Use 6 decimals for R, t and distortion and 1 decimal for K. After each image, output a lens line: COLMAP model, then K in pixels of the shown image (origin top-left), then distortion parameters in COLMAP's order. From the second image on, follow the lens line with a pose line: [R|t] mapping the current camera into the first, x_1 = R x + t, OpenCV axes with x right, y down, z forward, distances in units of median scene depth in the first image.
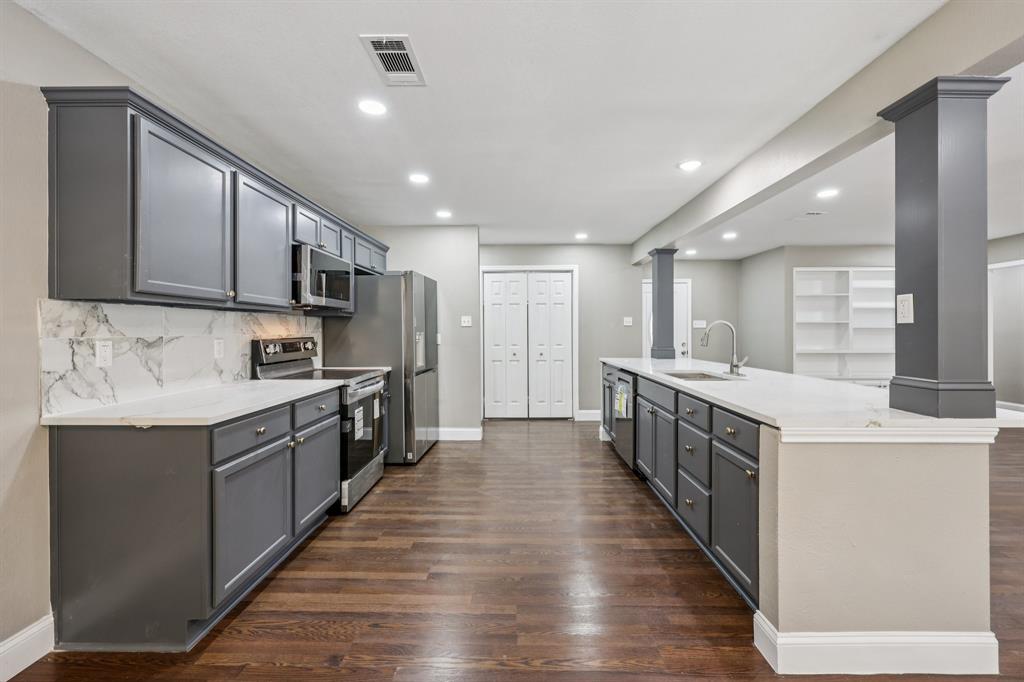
lens RADIAL K [[438.7, 0, 517.0], [0, 438.7, 334.2], [0, 0, 1]] dist [0.000509, 0.000431]
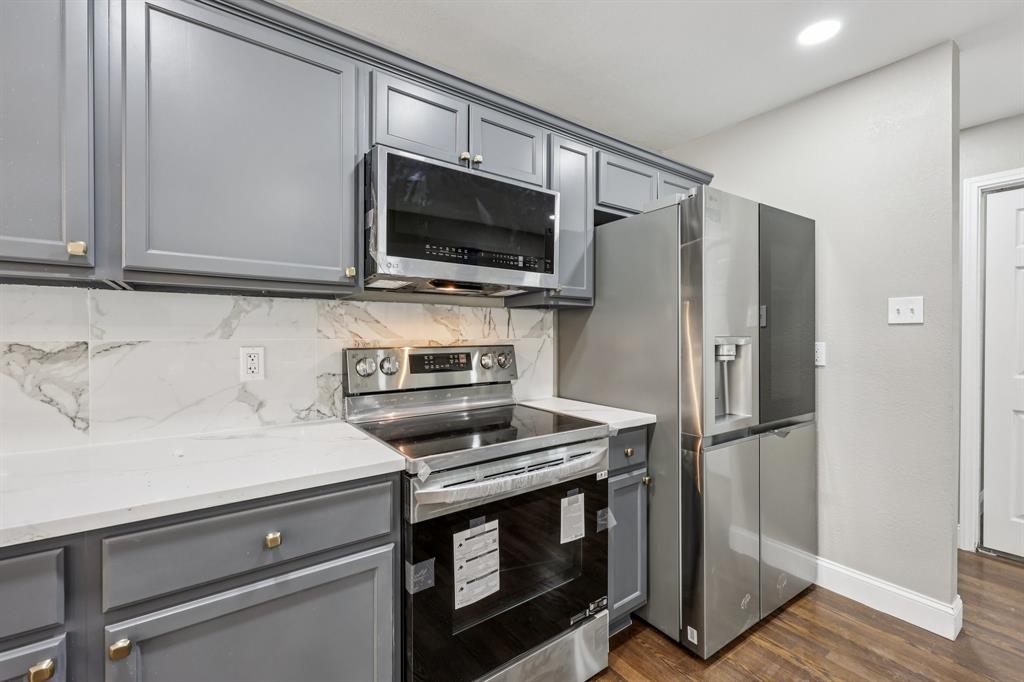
lens RADIAL K [[438.7, 0, 518.6], [0, 438.7, 336.5], [0, 0, 1]] dist [0.000509, 0.000431]
pose [[0.605643, 0.006320, -0.795711, -0.020544], [-0.009169, 0.999957, 0.000963, -0.005215], [0.795684, 0.006713, 0.605675, 0.823752]]
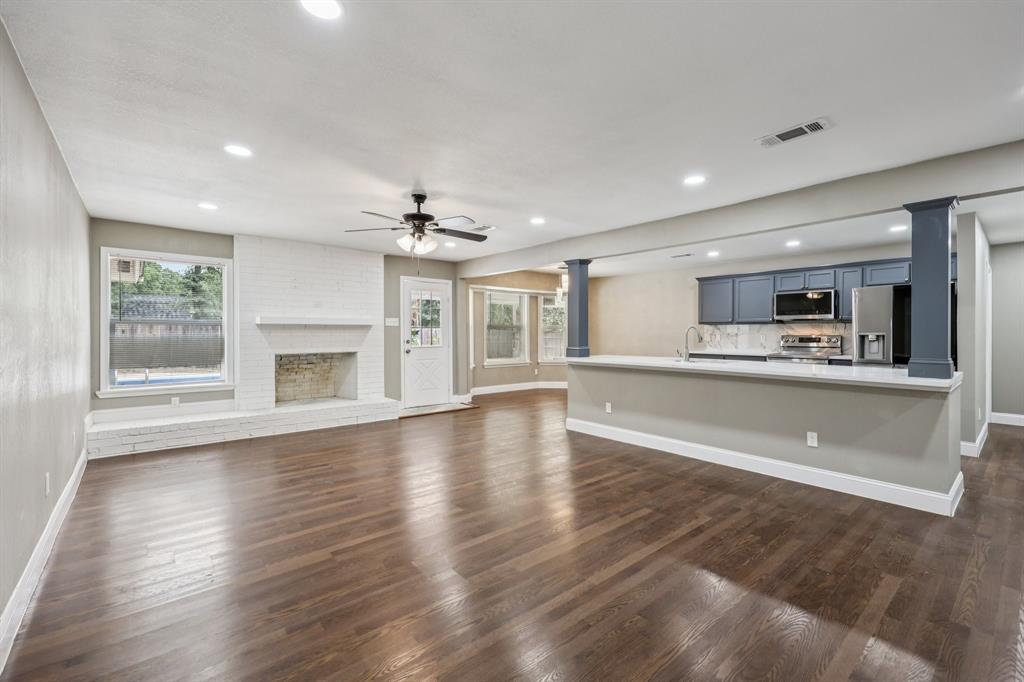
lens RADIAL K [[438.7, 0, 516.5], [0, 438.7, 334.9], [0, 0, 1]] dist [0.000509, 0.000431]
pose [[-0.754579, 0.005981, -0.656182, 1.948814], [-0.003495, 0.999908, 0.013133, -0.016564], [0.656200, 0.012204, -0.754489, 1.795599]]
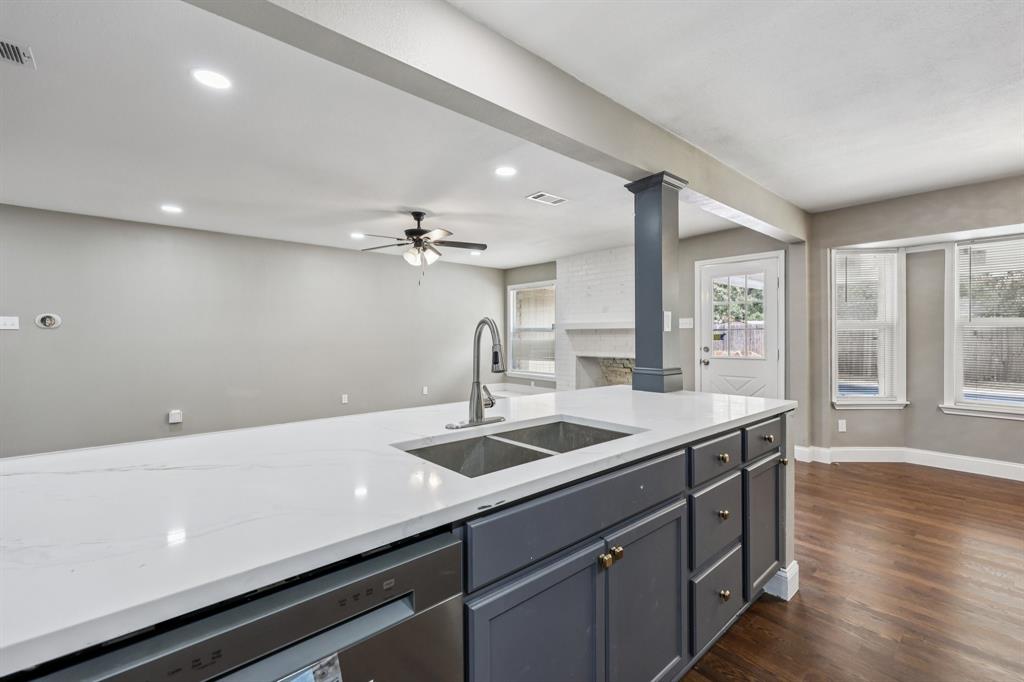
lens RADIAL K [[438.7, 0, 511.6], [0, 438.7, 339.0], [0, 0, 1]] dist [0.000509, 0.000431]
pose [[-0.660890, -0.000647, 0.750483, 0.081461], [0.008339, 0.999932, 0.008206, -0.007570], [-0.750437, 0.011681, -0.660839, 1.353713]]
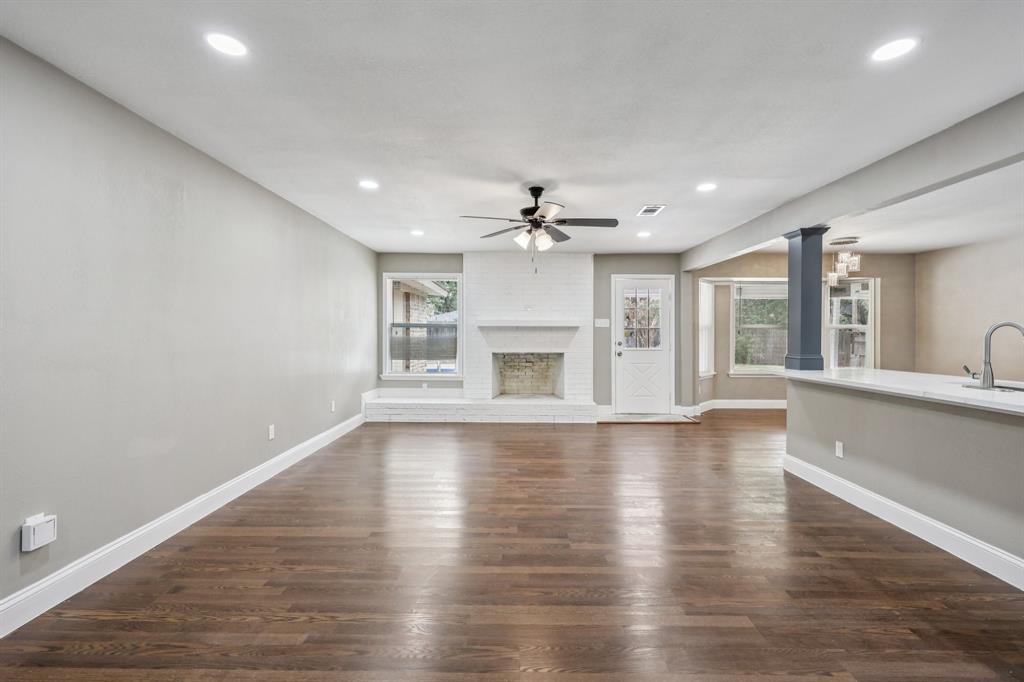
lens RADIAL K [[438.7, 0, 516.5], [0, 438.7, 339.8], [0, 0, 1]] dist [0.000509, 0.000431]
pose [[-0.999989, -0.000282, -0.004680, 1.384366], [-0.000387, 0.999748, 0.022461, -0.015946], [0.004672, 0.022463, -0.999737, 1.851503]]
